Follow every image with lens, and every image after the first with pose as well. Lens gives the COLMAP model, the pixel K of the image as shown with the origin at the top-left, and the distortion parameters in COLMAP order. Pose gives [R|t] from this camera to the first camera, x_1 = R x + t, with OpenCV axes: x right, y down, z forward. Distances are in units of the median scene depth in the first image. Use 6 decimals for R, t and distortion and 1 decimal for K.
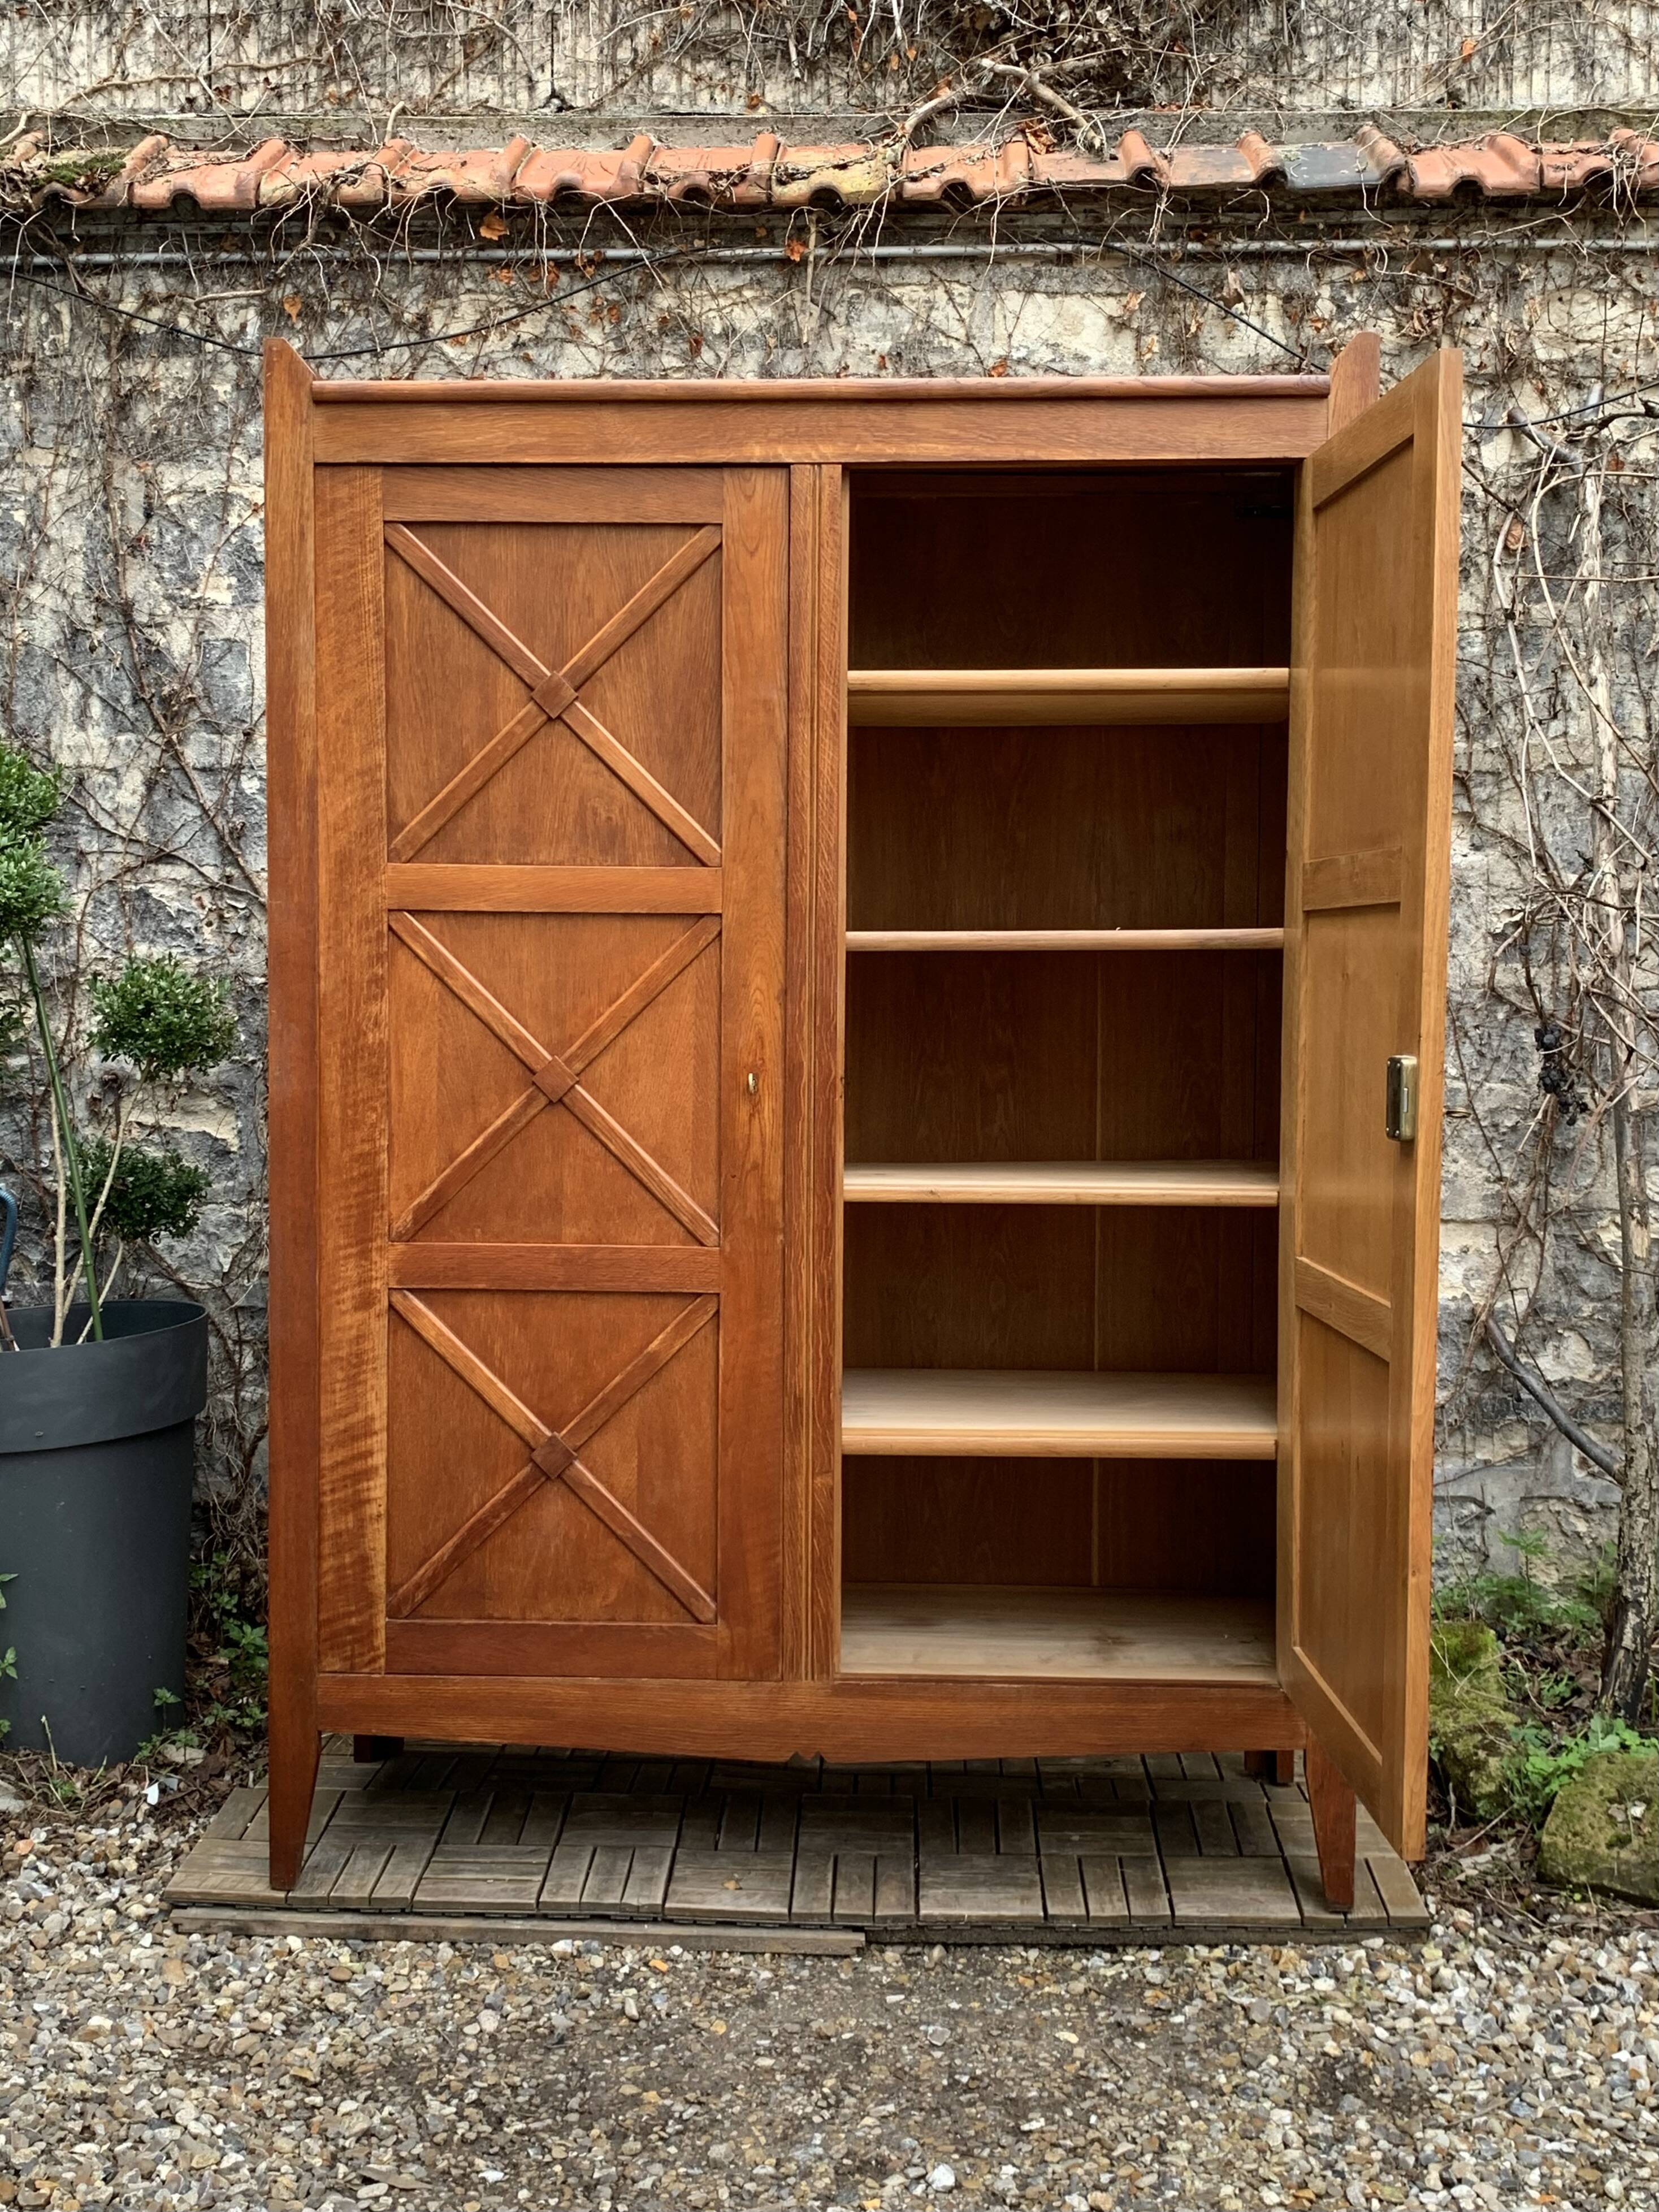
lens RADIAL K [[2358.7, 0, 820.9], [0, 2358.7, 1068.9], [0, 0, 1]] dist [0.056157, -0.127643]
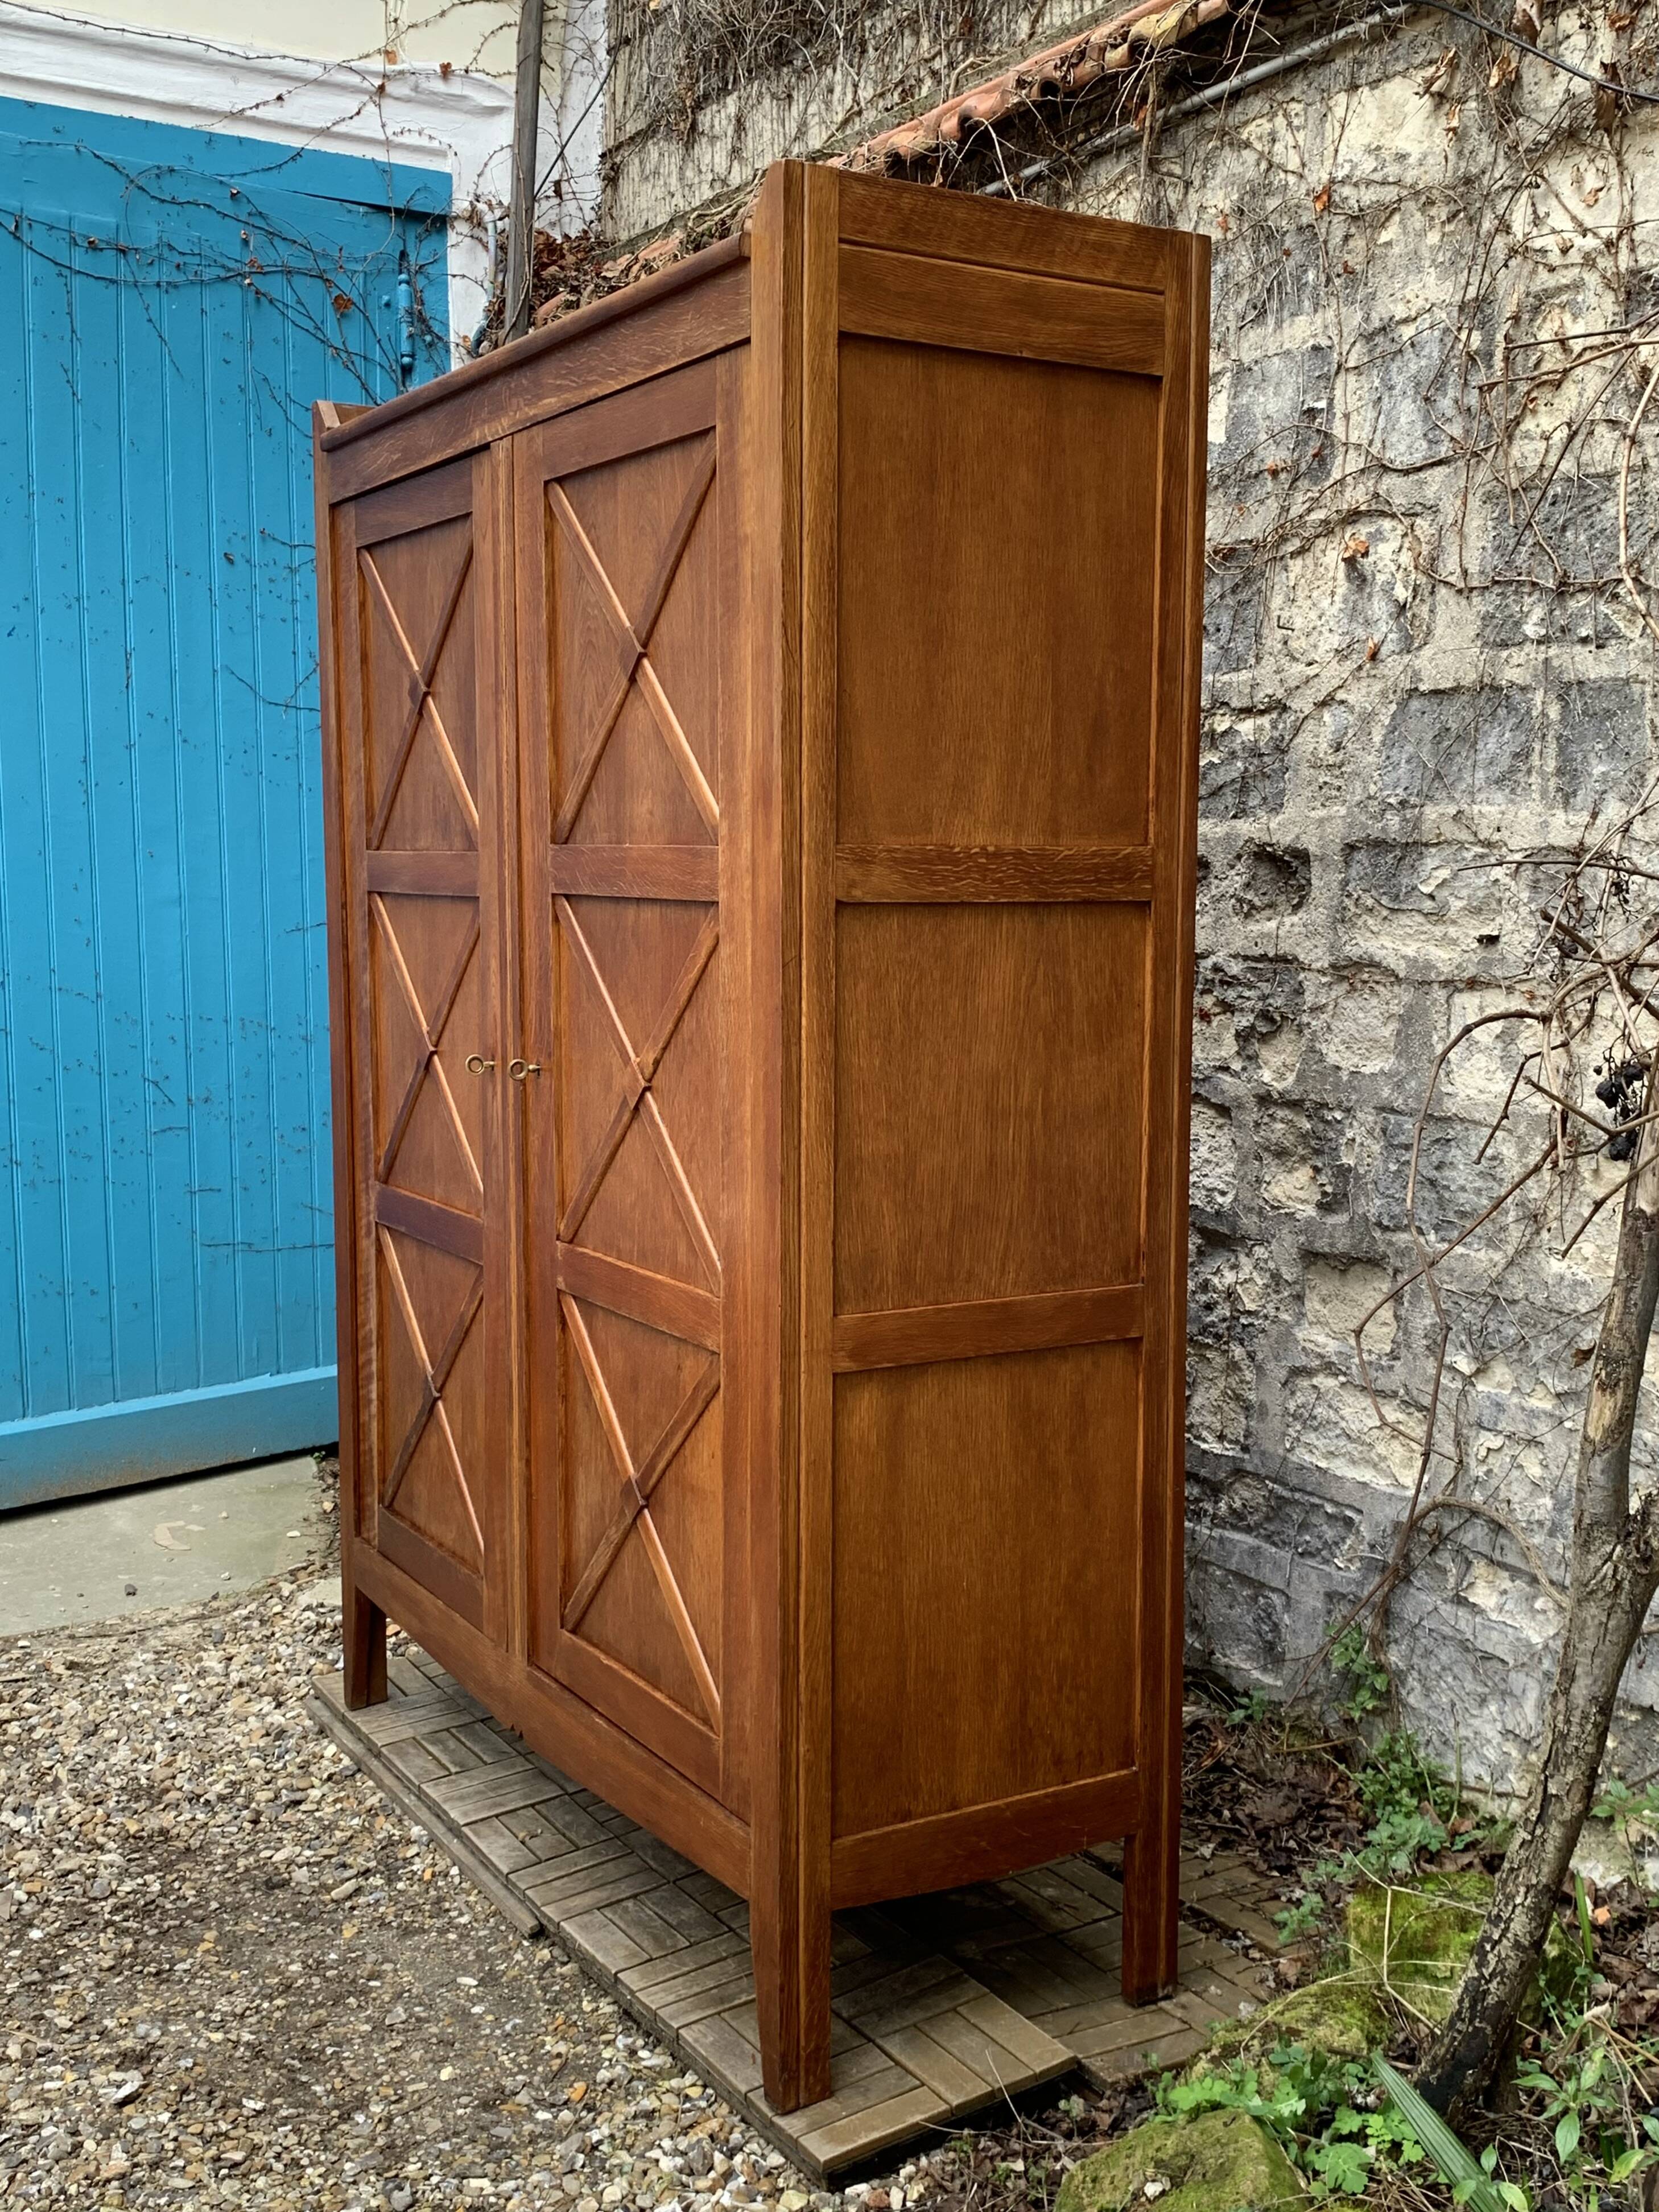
lens RADIAL K [[2337.9, 0, 836.7], [0, 2337.9, 1096.0], [0, 0, 1]] dist [0.025412, -0.043114]
pose [[0.542936, 0.080234, -0.835932, 0.881508], [-0.040779, 0.996770, 0.069185, -0.055426], [0.838783, -0.003475, 0.544454, 0.568094]]
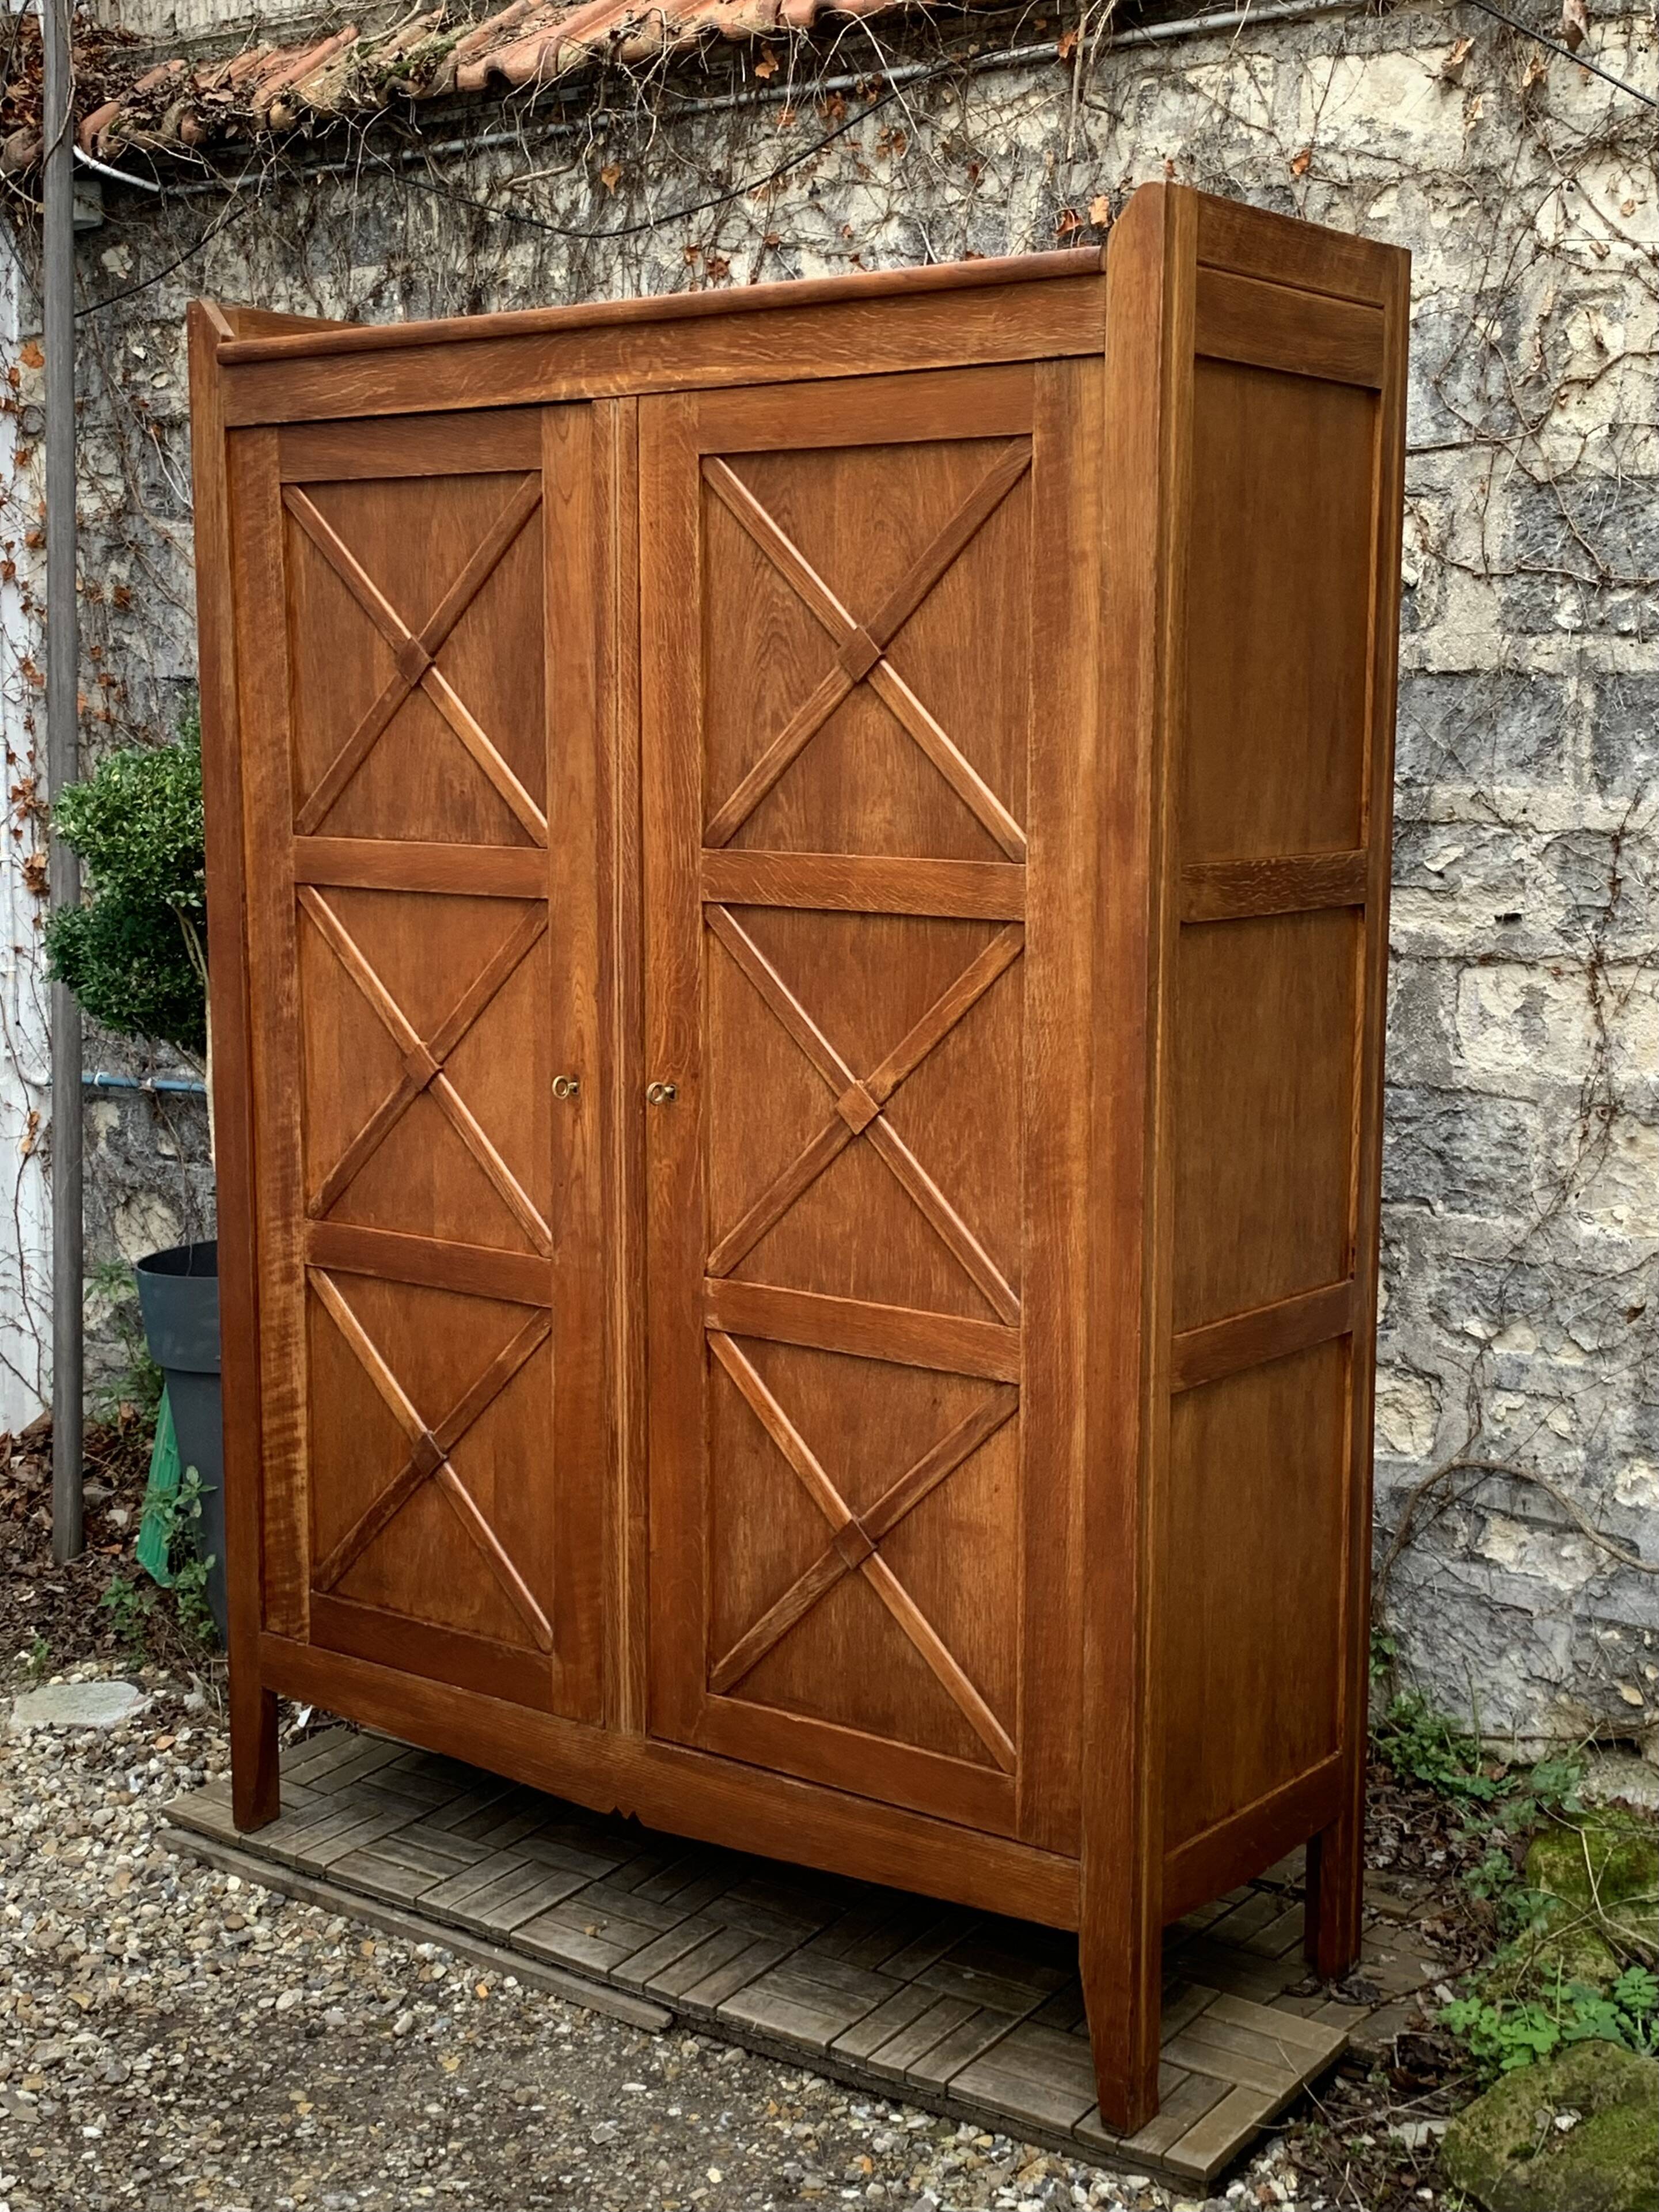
lens RADIAL K [[2889.5, 0, 829.6], [0, 2889.5, 1103.7], [0, 0, 1]] dist [0.085480, -0.185985]
pose [[0.820242, 0.074323, -0.567167, 0.680157], [-0.025947, 0.995337, 0.092906, -0.092641], [0.571428, -0.061489, 0.818346, 0.134406]]
